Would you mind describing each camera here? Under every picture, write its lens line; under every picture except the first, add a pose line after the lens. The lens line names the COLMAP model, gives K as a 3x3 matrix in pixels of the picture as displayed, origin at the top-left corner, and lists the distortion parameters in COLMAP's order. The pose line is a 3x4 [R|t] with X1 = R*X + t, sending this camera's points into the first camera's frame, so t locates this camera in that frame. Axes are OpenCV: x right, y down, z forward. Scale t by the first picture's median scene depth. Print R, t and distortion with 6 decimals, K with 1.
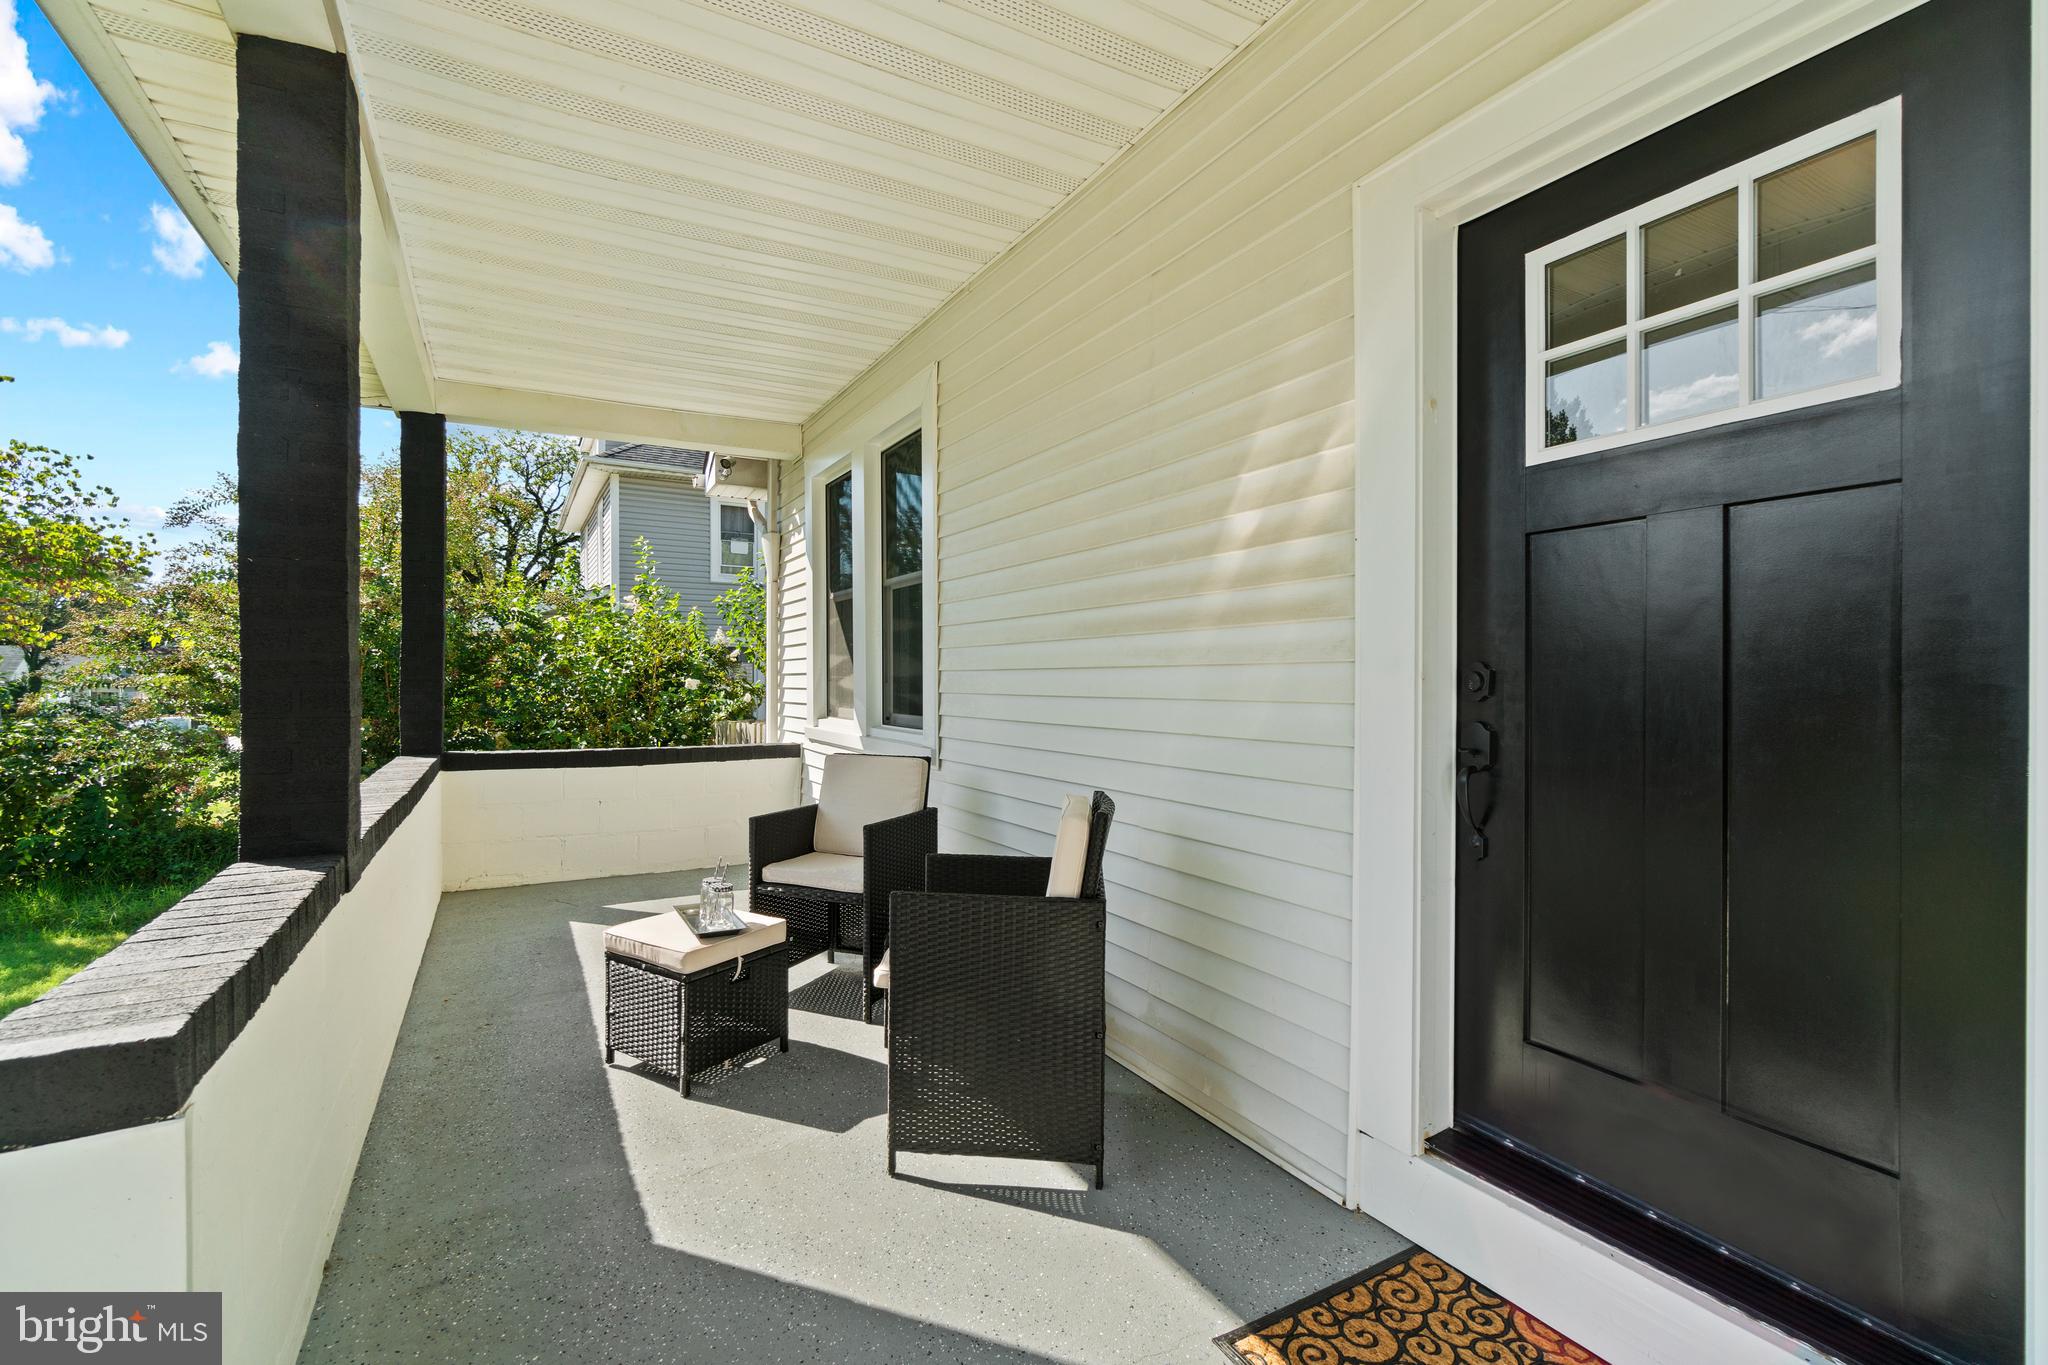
lens RADIAL K [[886.8, 0, 1013.7], [0, 886.8, 686.3], [0, 0, 1]] dist [0.001979, -0.000260]
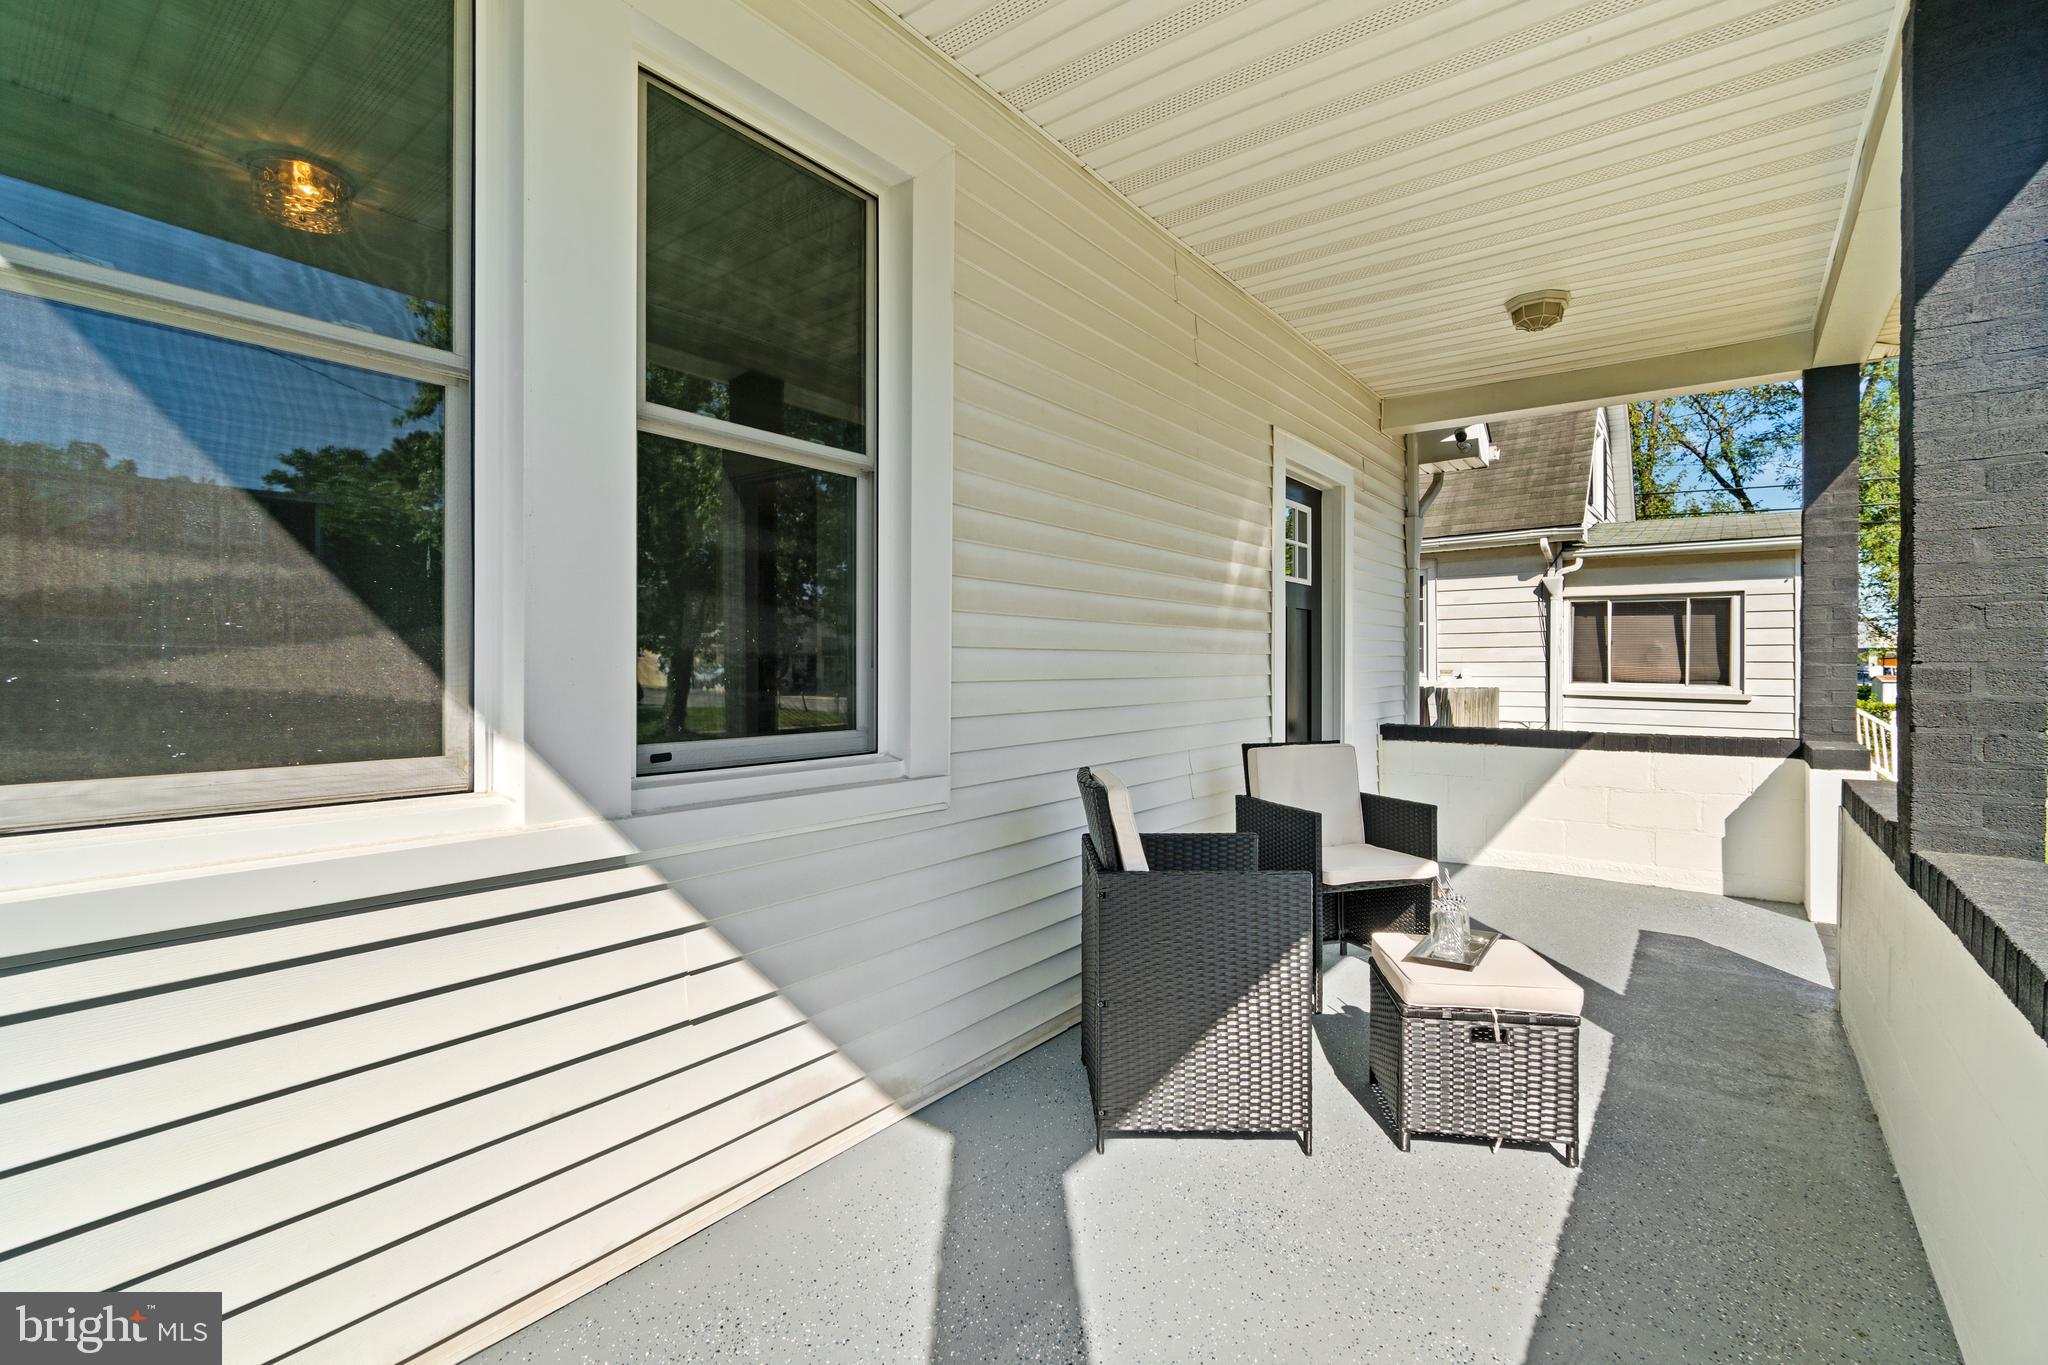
lens RADIAL K [[886.8, 0, 1015.8], [0, 886.8, 668.9], [0, 0, 1]] dist [0.001979, -0.000260]
pose [[-0.370834, -0.001624, 0.928698, -1.155932], [0.003600, 0.999988, 0.003187, -0.002316], [-0.928692, 0.004525, -0.370824, 2.025072]]
